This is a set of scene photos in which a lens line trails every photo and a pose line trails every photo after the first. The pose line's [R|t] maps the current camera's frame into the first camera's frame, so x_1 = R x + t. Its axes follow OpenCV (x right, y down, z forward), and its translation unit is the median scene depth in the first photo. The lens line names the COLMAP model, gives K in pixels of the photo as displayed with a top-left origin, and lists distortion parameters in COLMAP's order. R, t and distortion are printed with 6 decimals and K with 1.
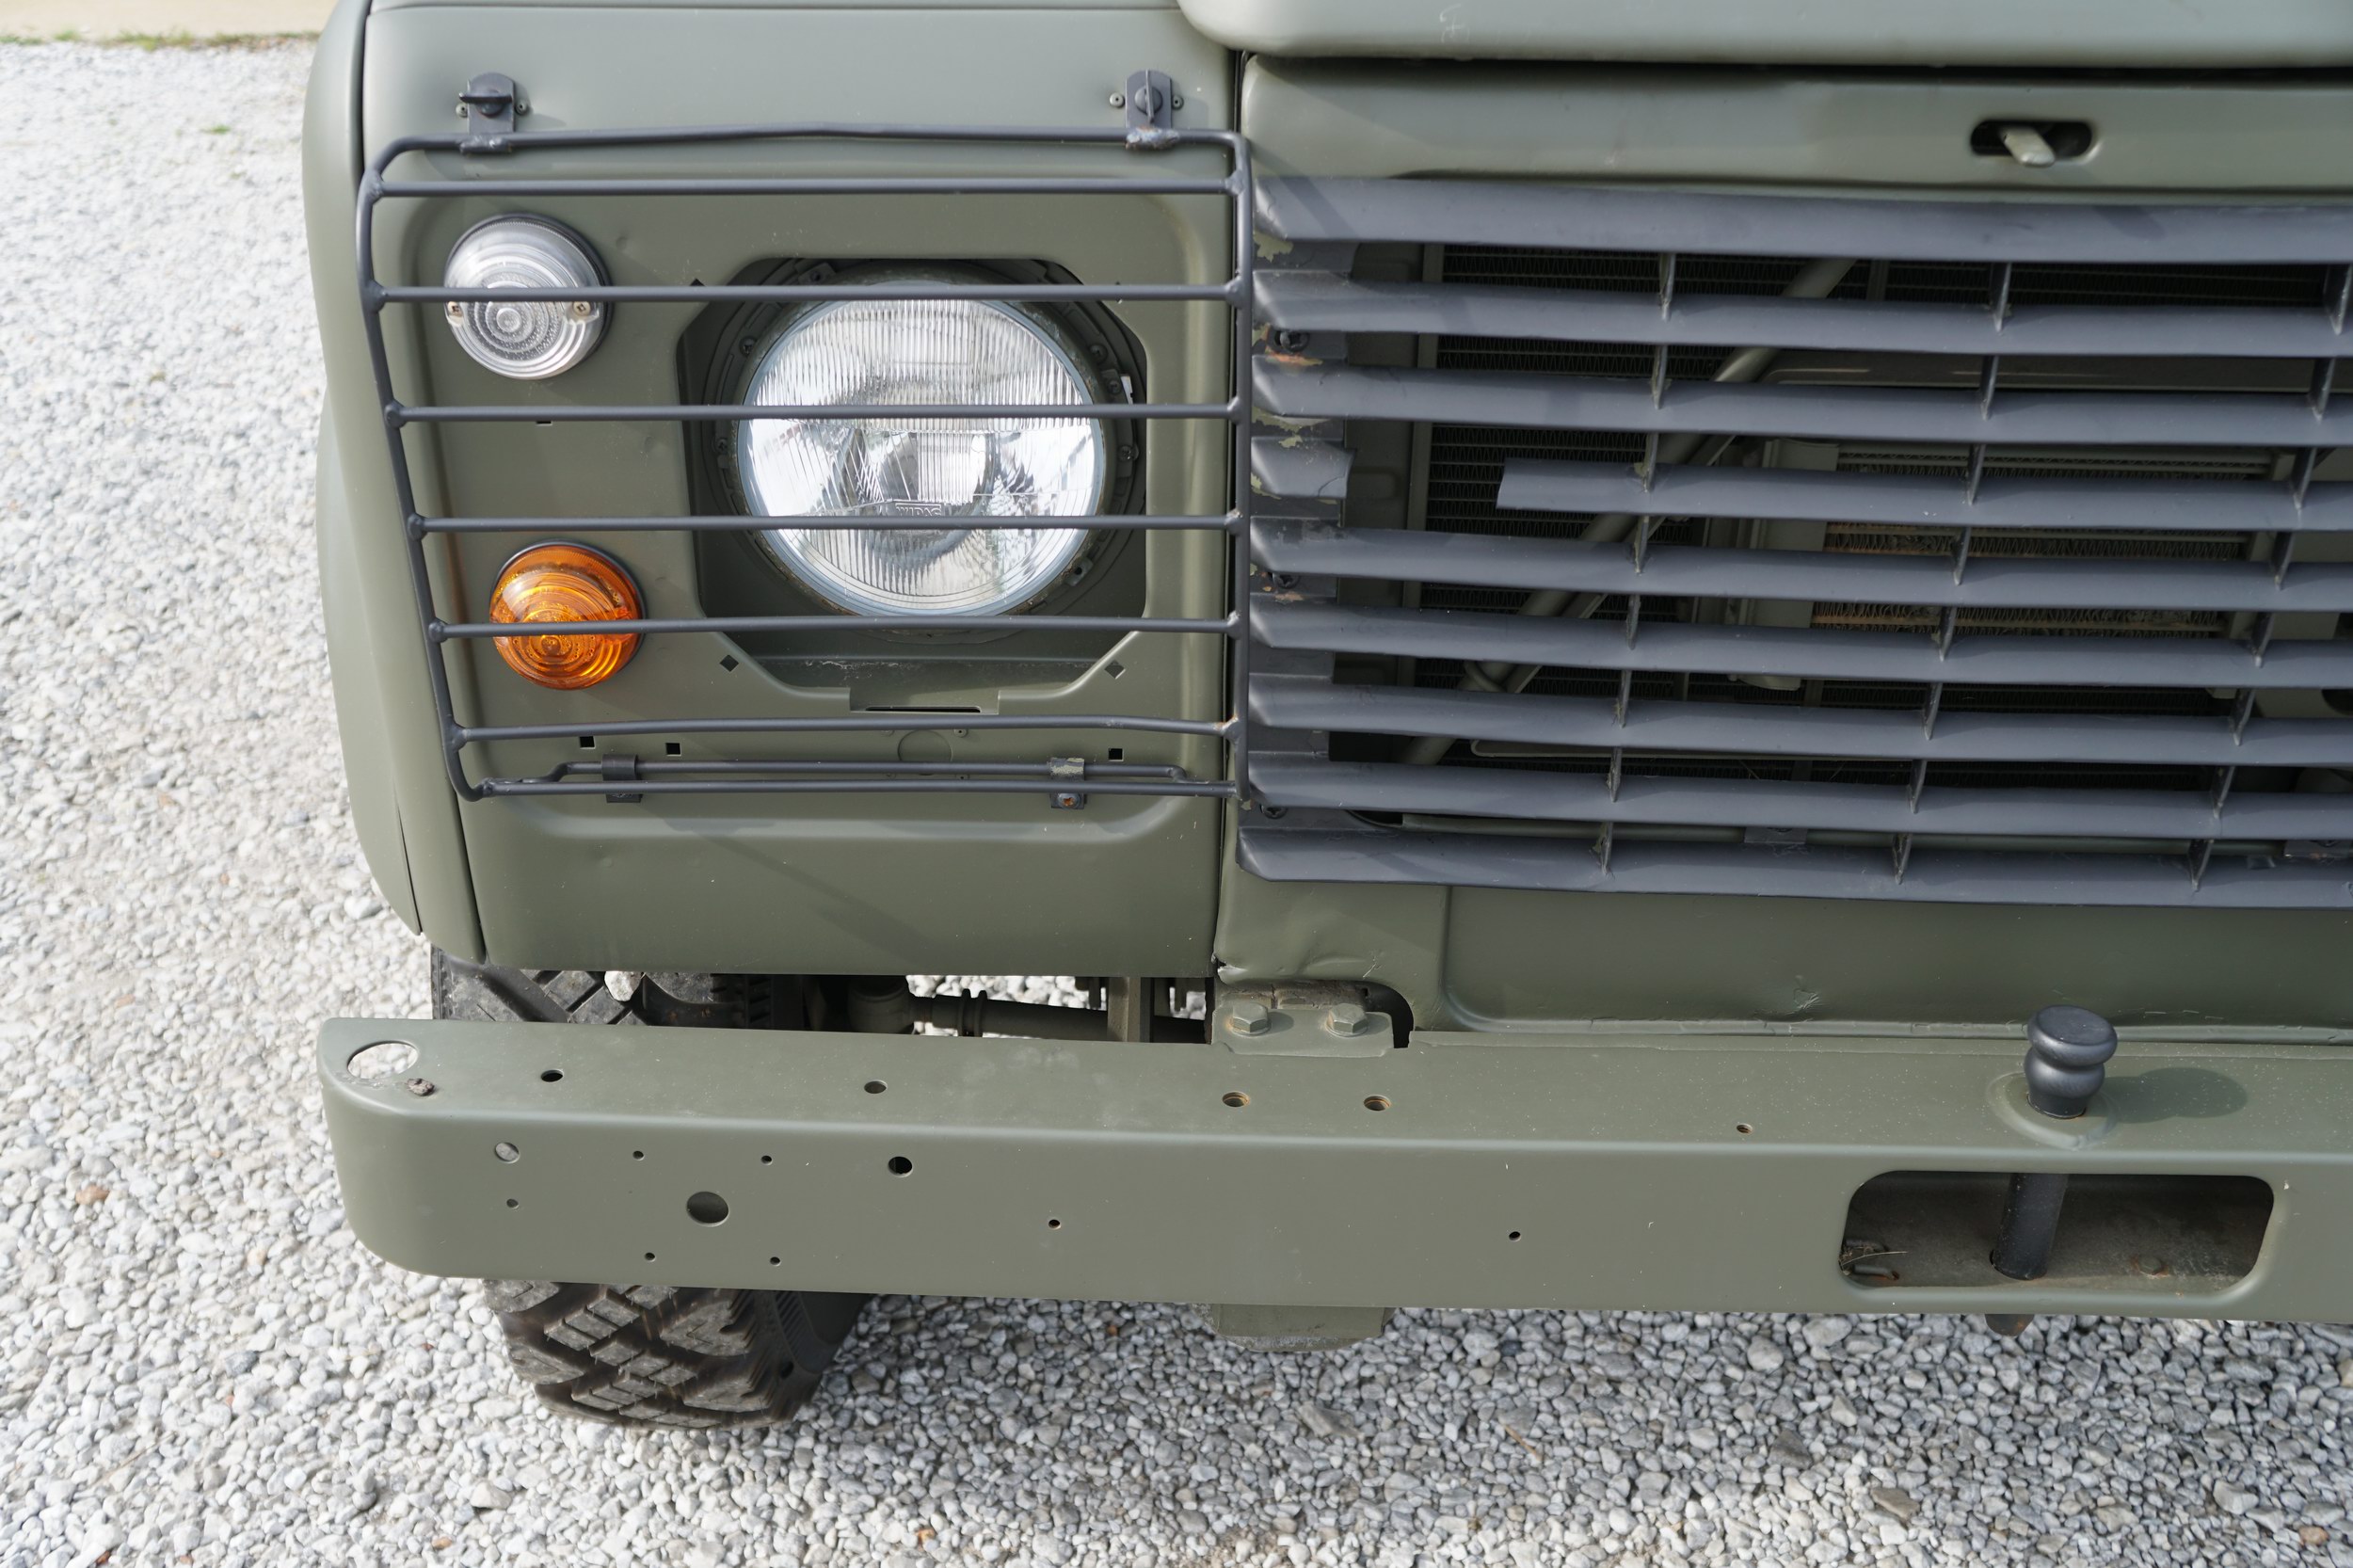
lens RADIAL K [[2310.2, 0, 1167.9], [0, 2310.2, 752.8], [0, 0, 1]] dist [-0.152596, 0.316076]
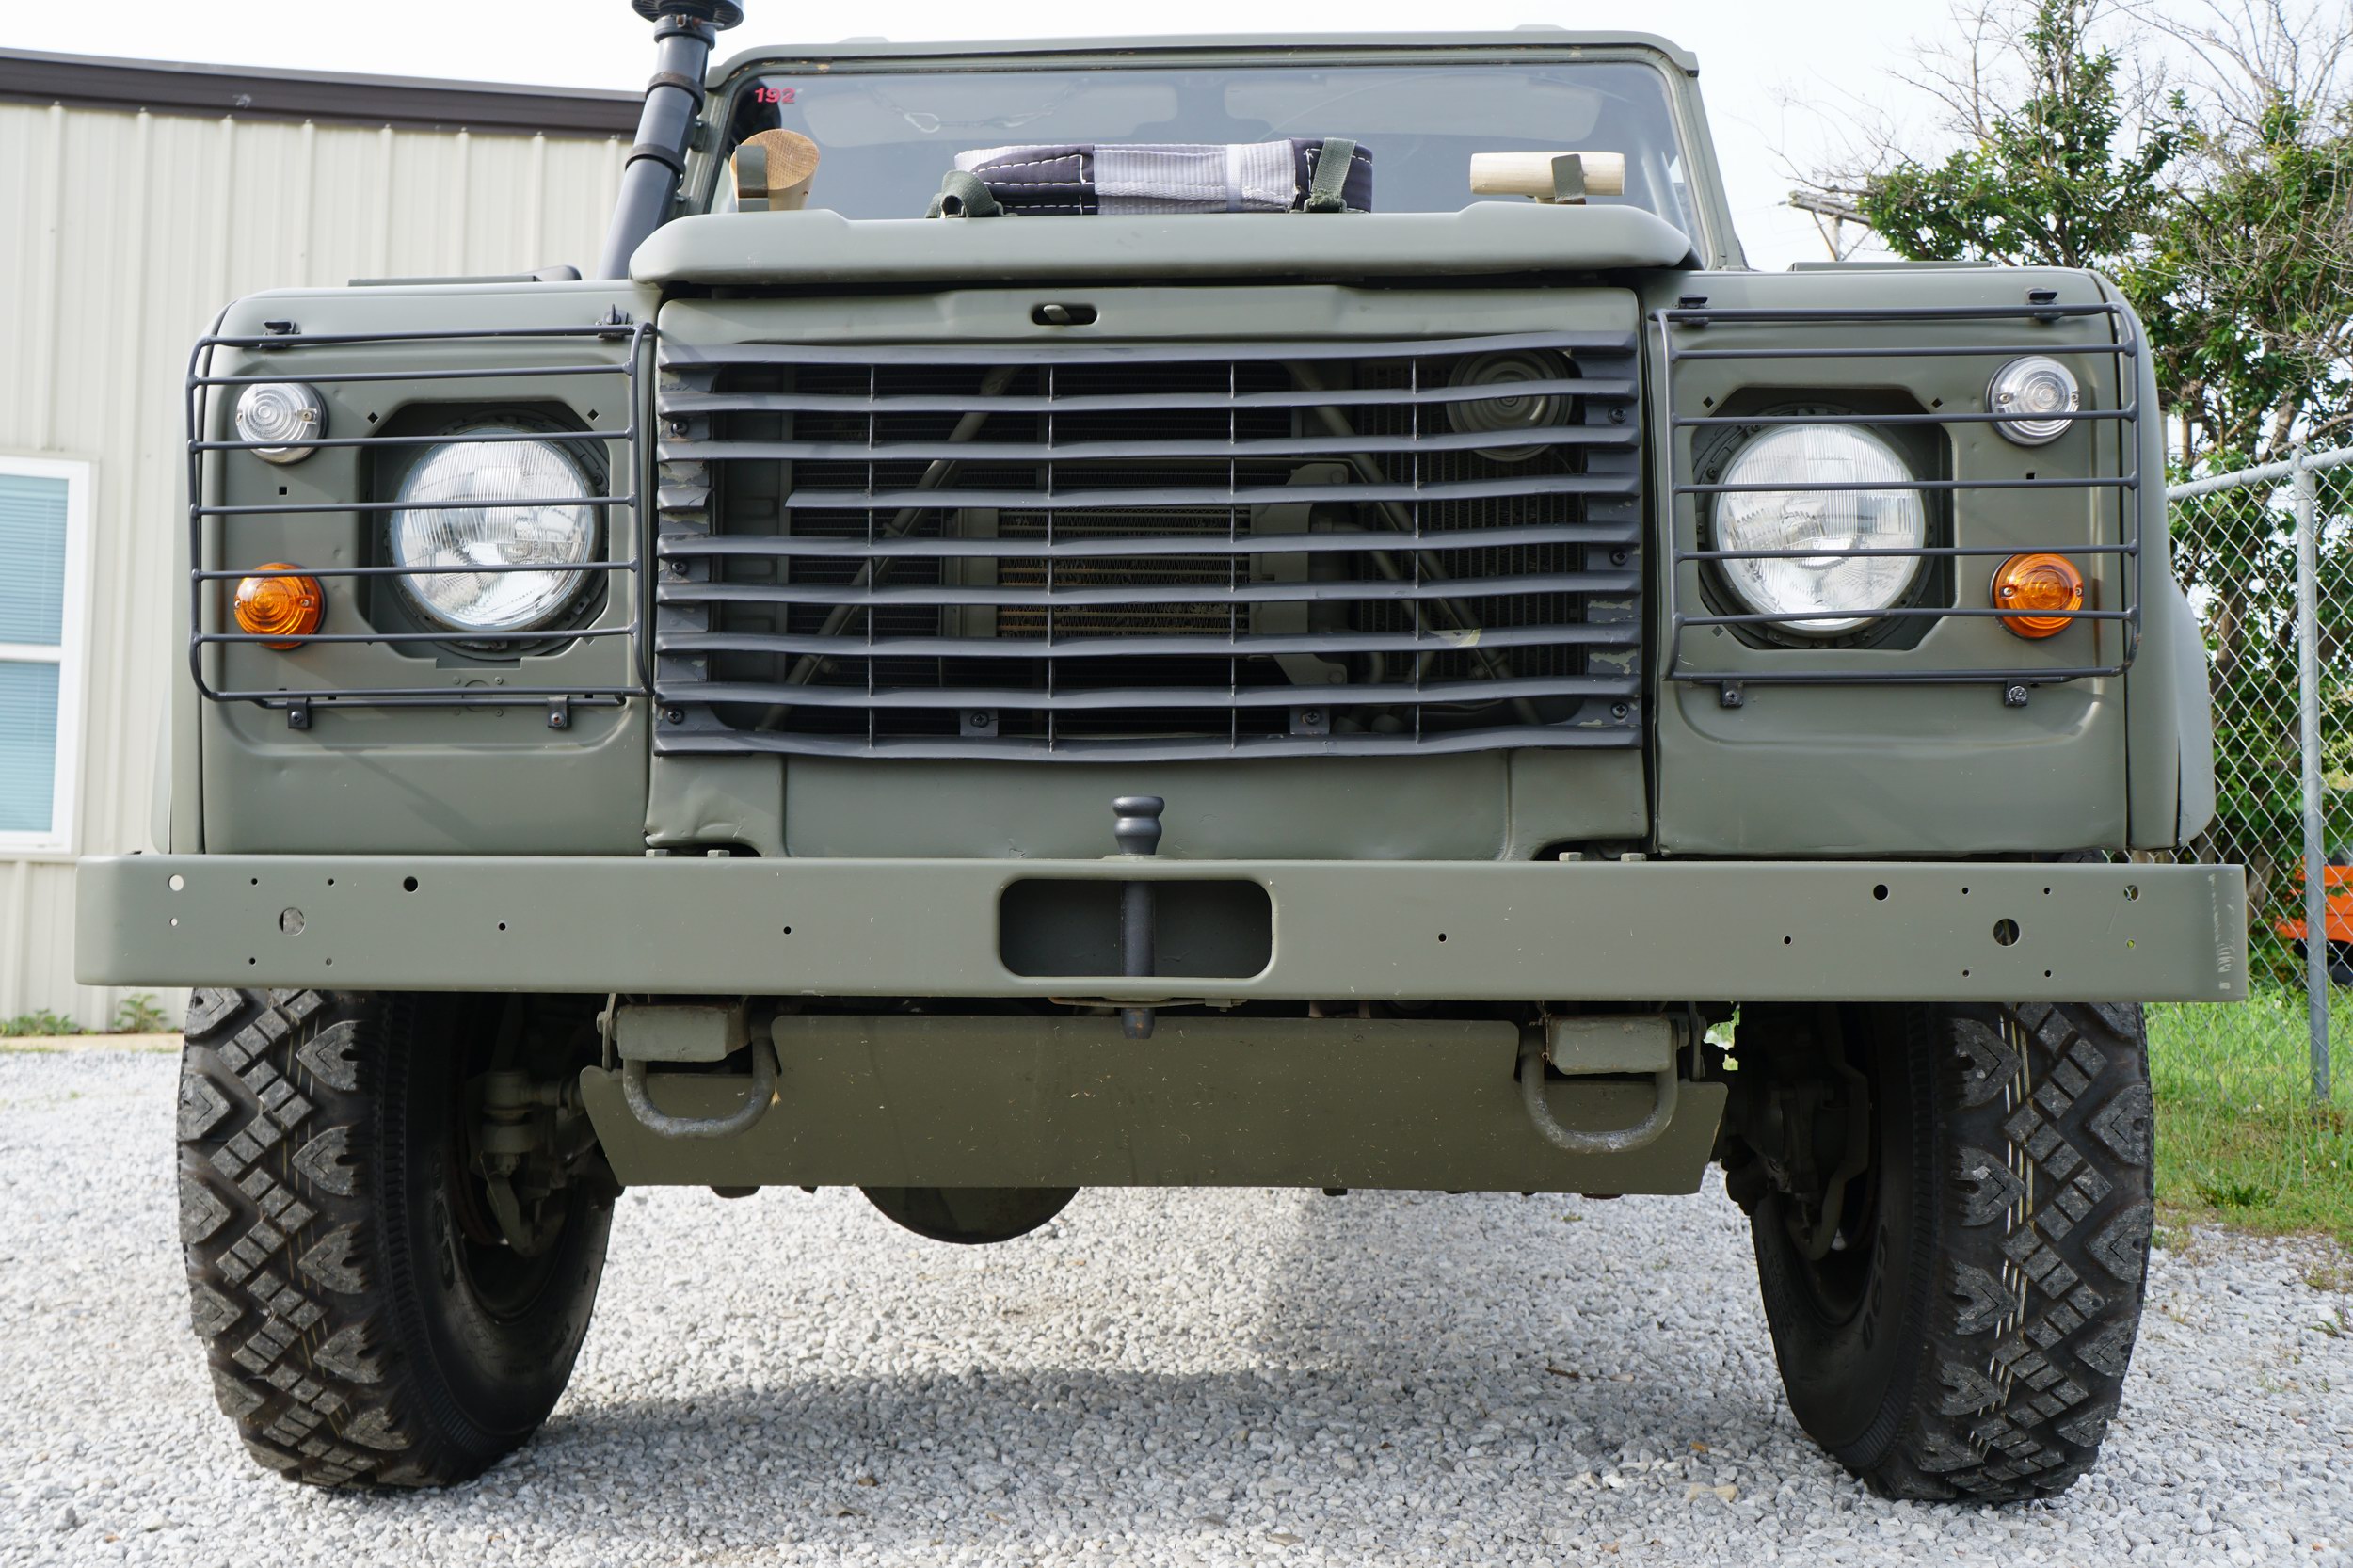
lens RADIAL K [[2249.4, 0, 1176.5], [0, 2249.4, 784.0], [0, 0, 1]] dist [-0.061216, 0.010631]
pose [[0.999603, -0.013287, -0.024835, 0.463461], [-0.000944, 0.865443, -0.501006, 0.912026], [0.028150, 0.500831, 0.865087, -0.388273]]
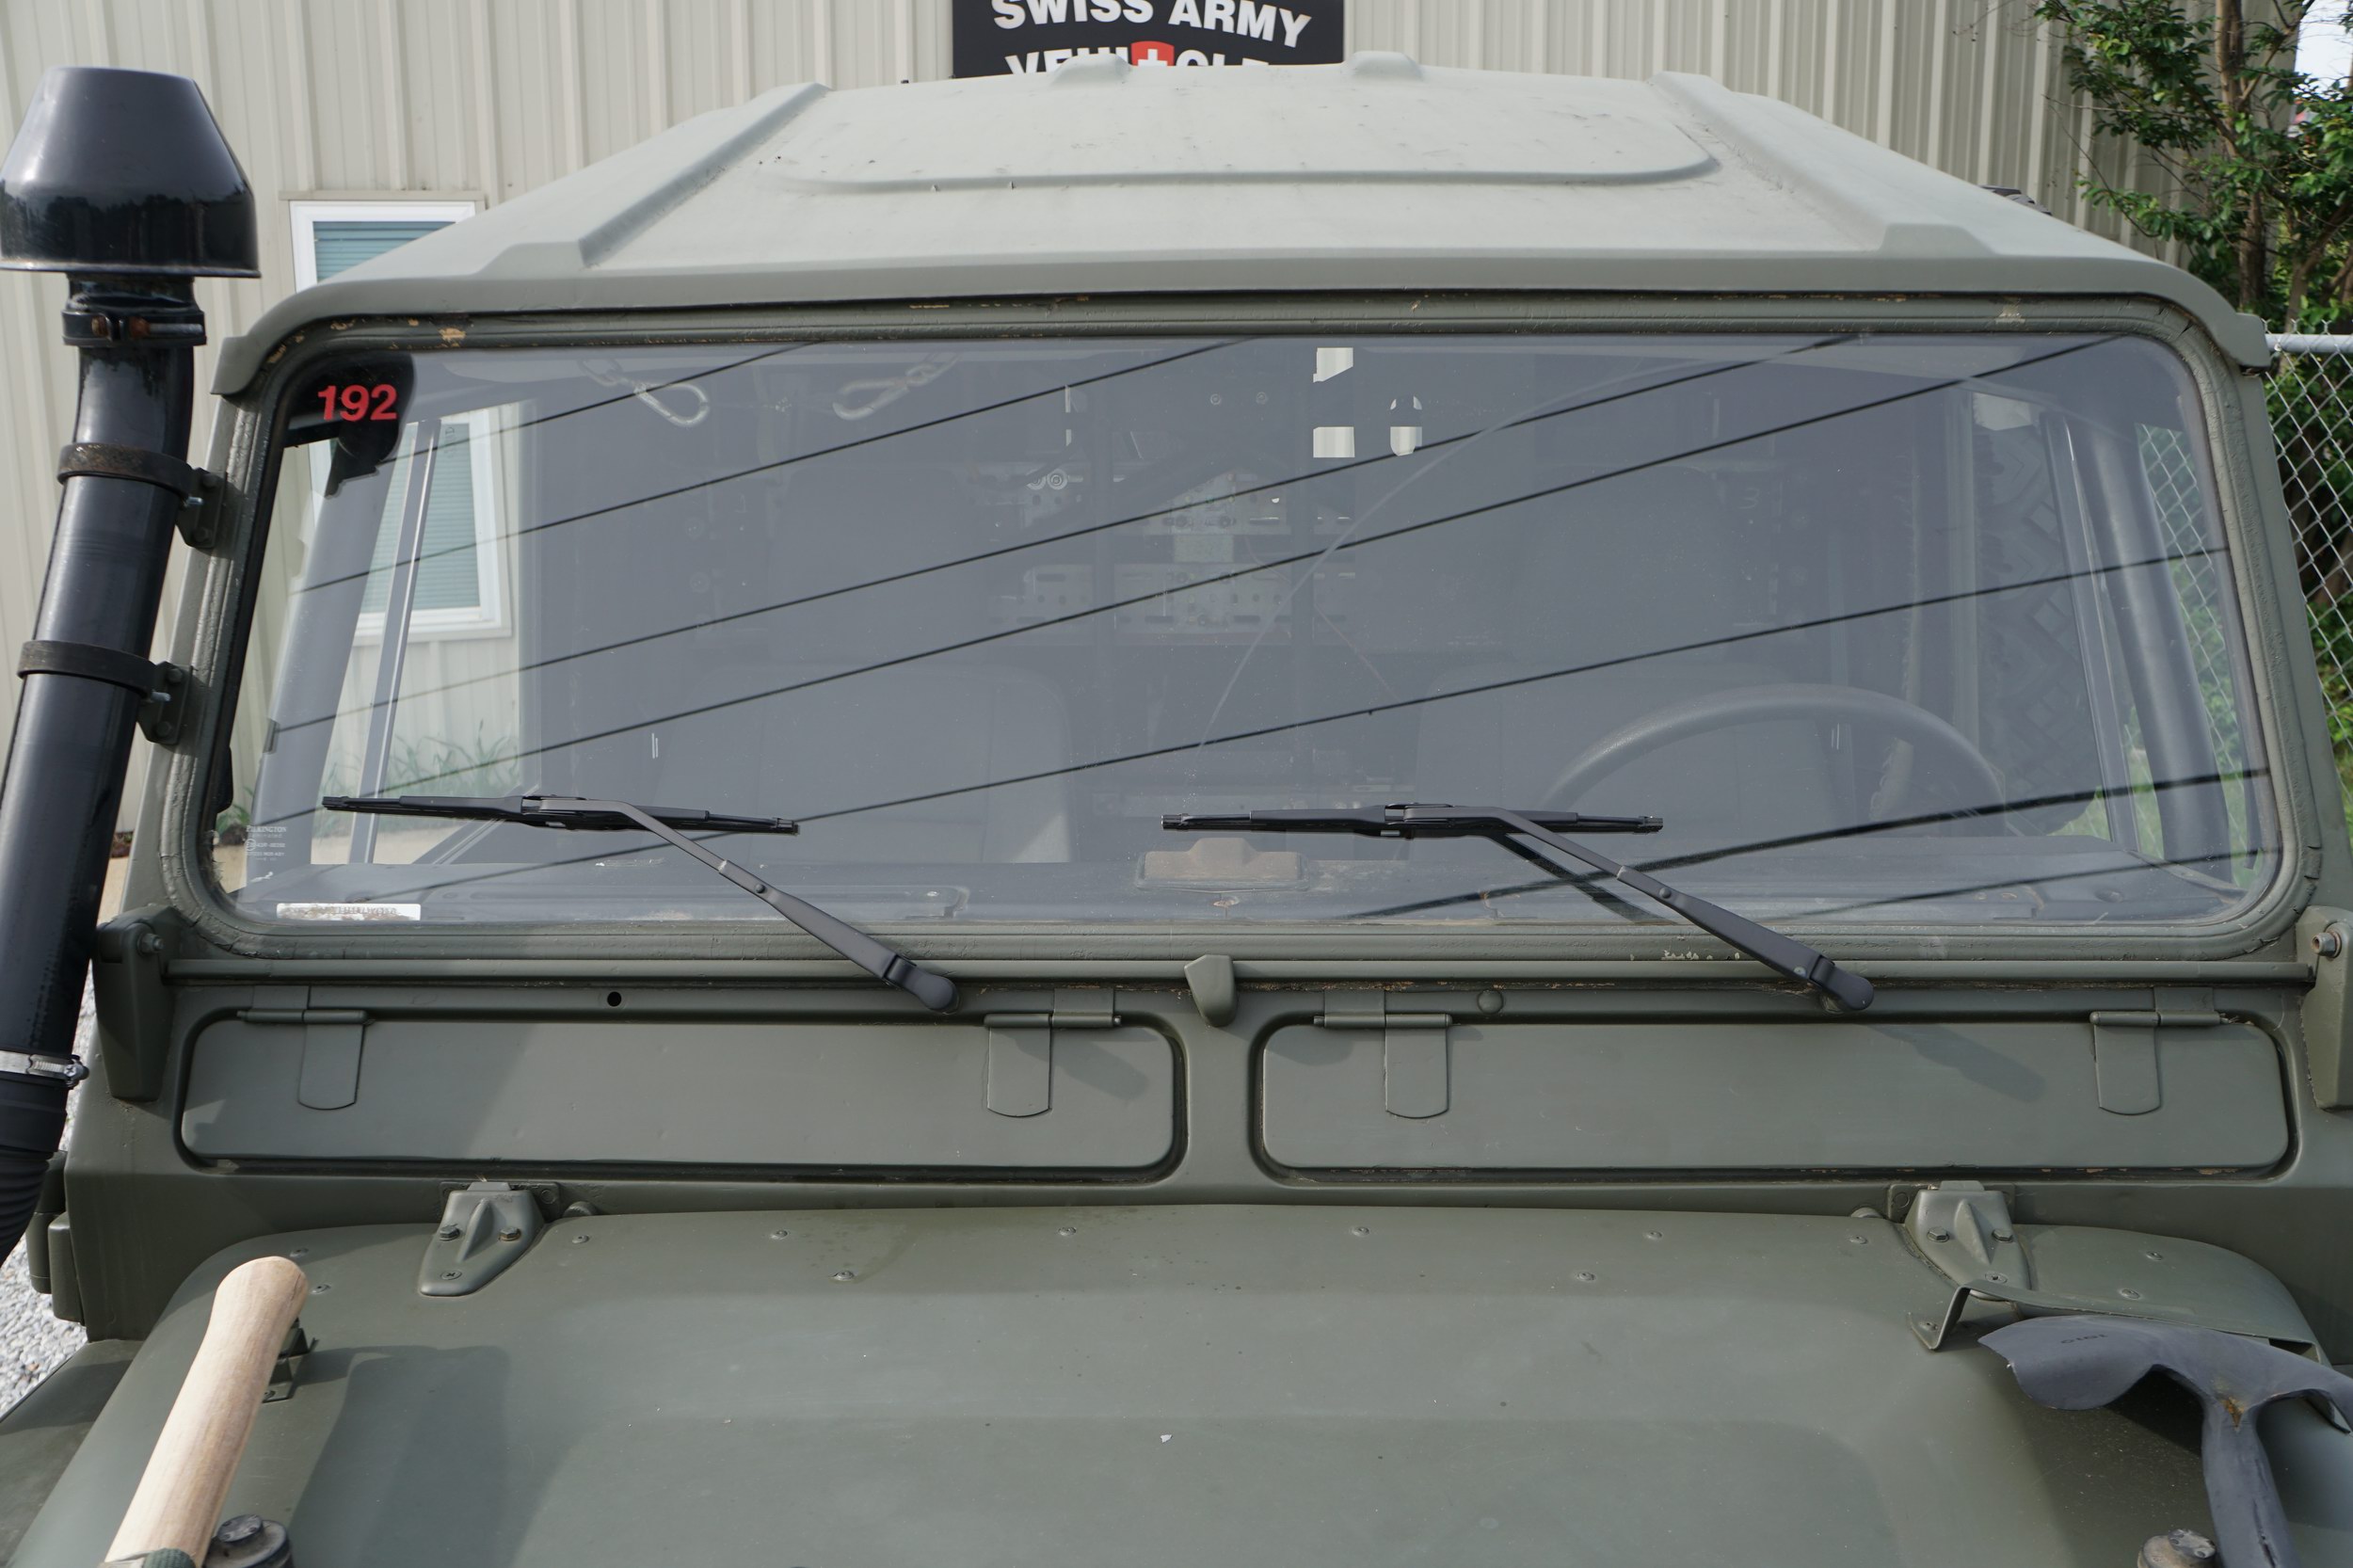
lens RADIAL K [[2108.0, 0, 1166.7], [0, 2108.0, 809.3], [0, 0, 1]] dist [-0.123289, 0.130291]
pose [[0.999451, -0.014181, -0.029959, 0.429618], [0.006626, 0.971092, -0.238613, -0.835619], [0.032476, 0.238284, 0.970652, 0.505489]]
